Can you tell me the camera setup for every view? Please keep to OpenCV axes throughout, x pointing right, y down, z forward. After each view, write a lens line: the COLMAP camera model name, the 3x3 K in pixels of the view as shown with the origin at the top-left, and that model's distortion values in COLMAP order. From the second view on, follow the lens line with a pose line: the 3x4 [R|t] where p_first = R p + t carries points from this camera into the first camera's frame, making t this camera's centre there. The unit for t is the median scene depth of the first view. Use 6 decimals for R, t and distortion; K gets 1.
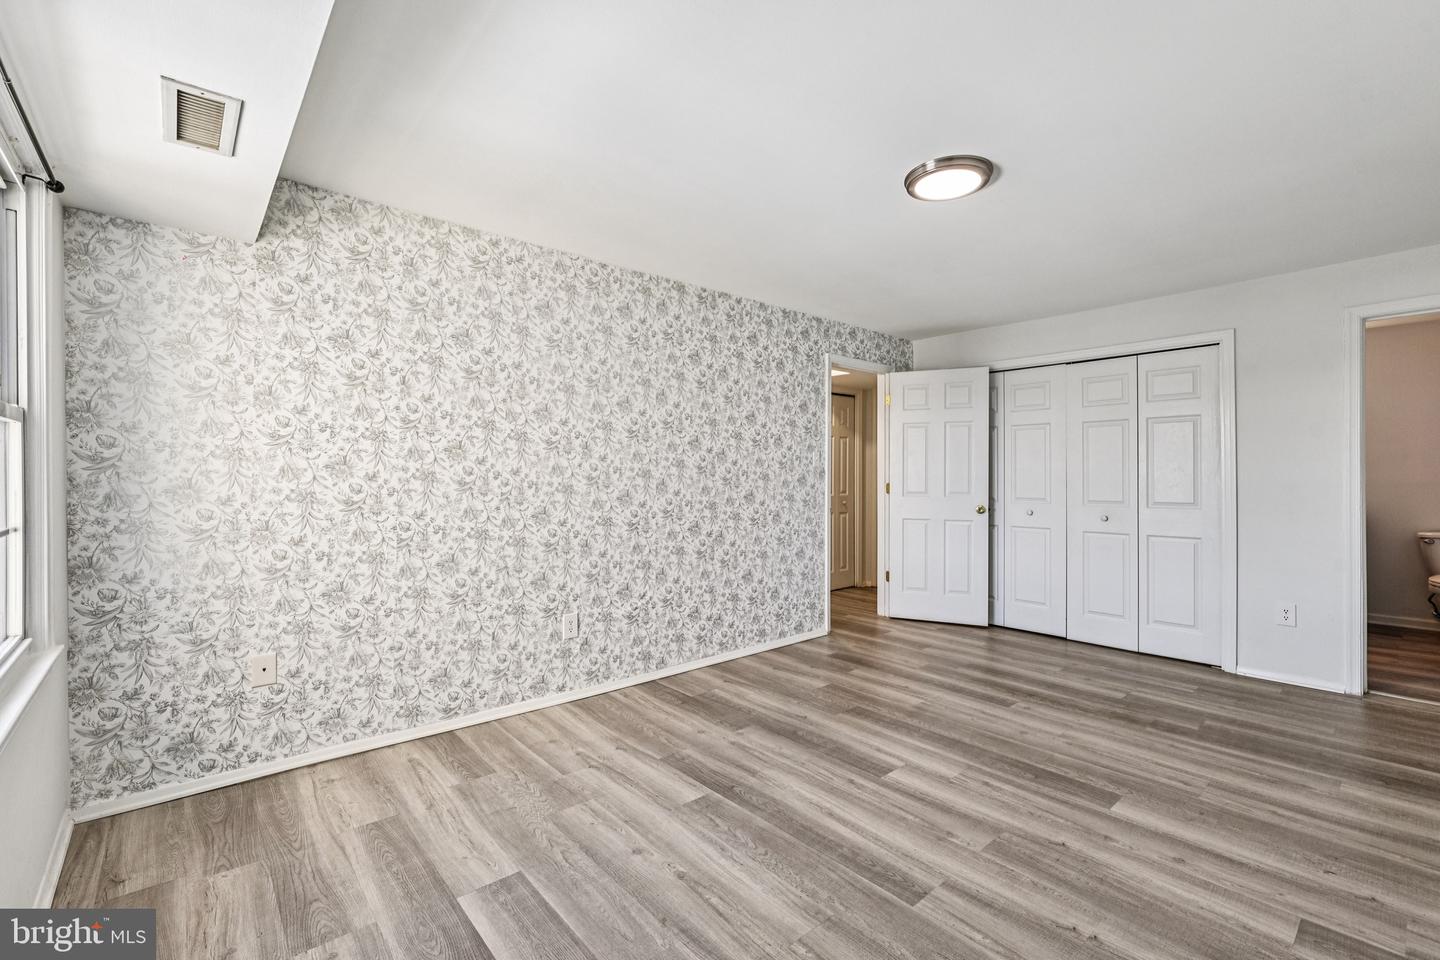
lens RADIAL K [[624.1, 0, 720.2], [0, 624.1, 478.9], [0, 0, 1]] dist [0.002516, 0.000180]
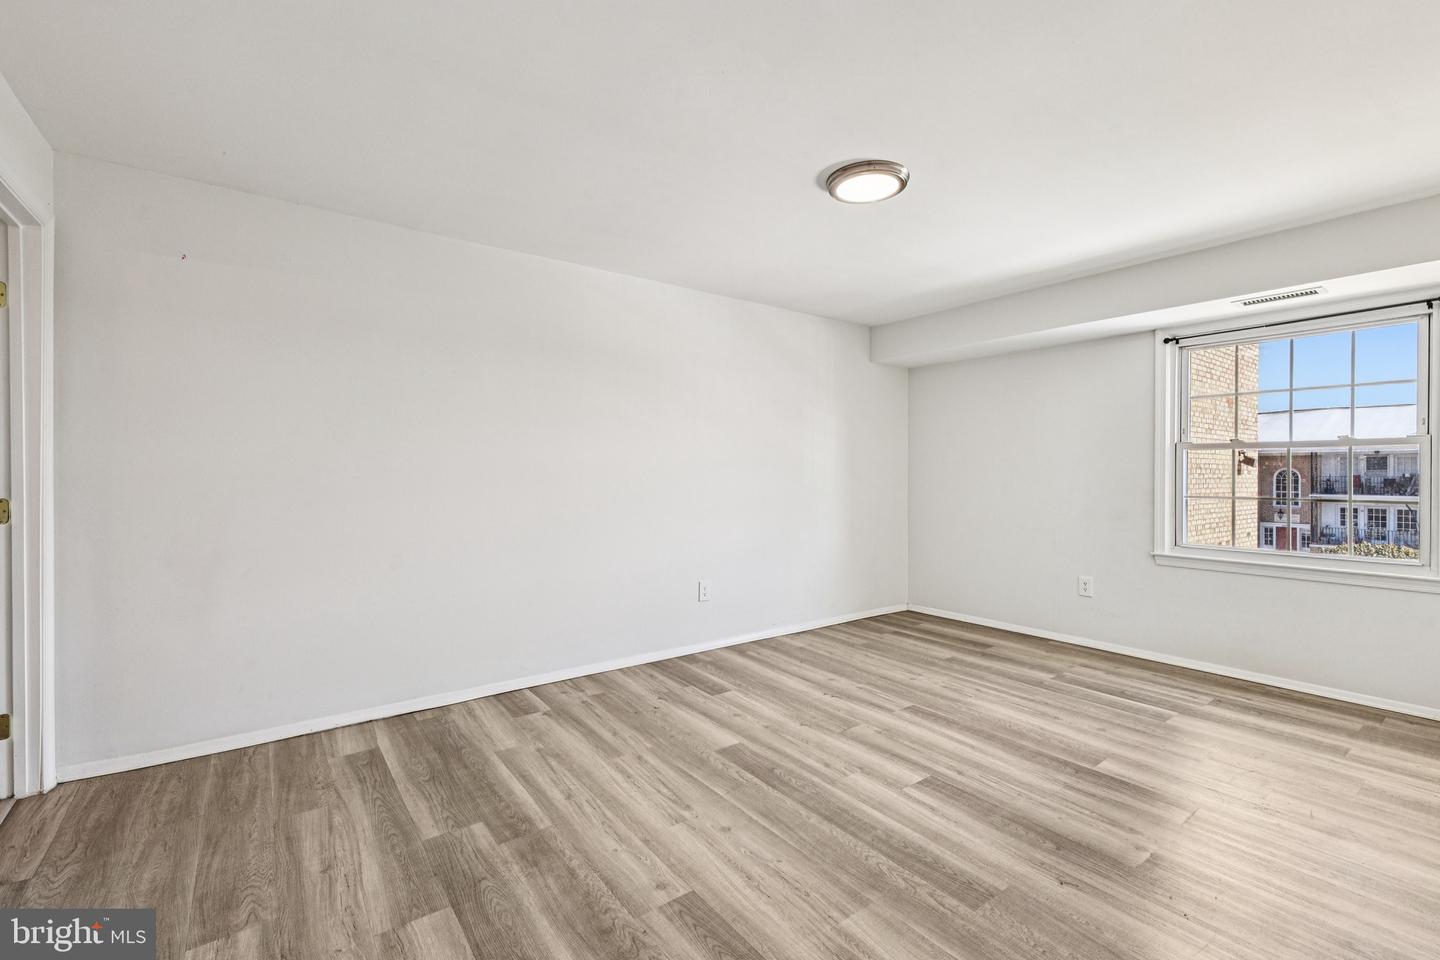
lens RADIAL K [[624.1, 0, 719.2], [0, 624.1, 468.4], [0, 0, 1]] dist [0.002516, 0.000180]
pose [[-0.996969, -0.003835, 0.077709, 0.414041], [-0.003803, 0.999993, 0.000562, -0.006913], [-0.077710, 0.000265, -0.996976, 1.615801]]
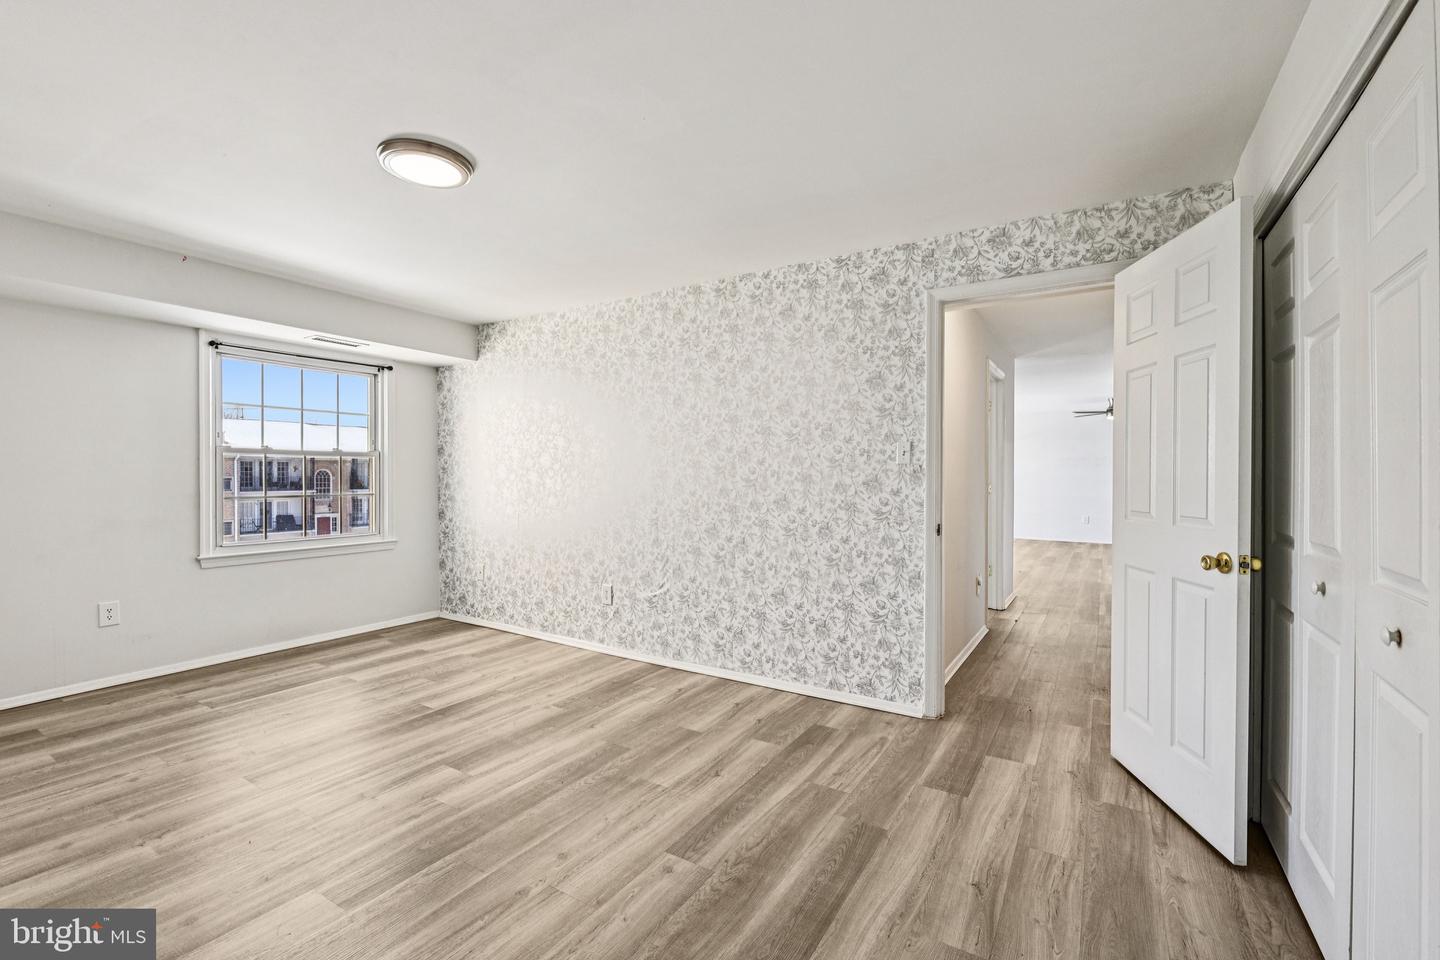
lens RADIAL K [[624.1, 0, 717.3], [0, 624.1, 477.7], [0, 0, 1]] dist [0.002516, 0.000180]
pose [[0.289916, 0.002818, -0.957048, 1.112552], [-0.008028, 0.999968, 0.000512, -0.004569], [0.957018, 0.007535, 0.289929, 0.906228]]
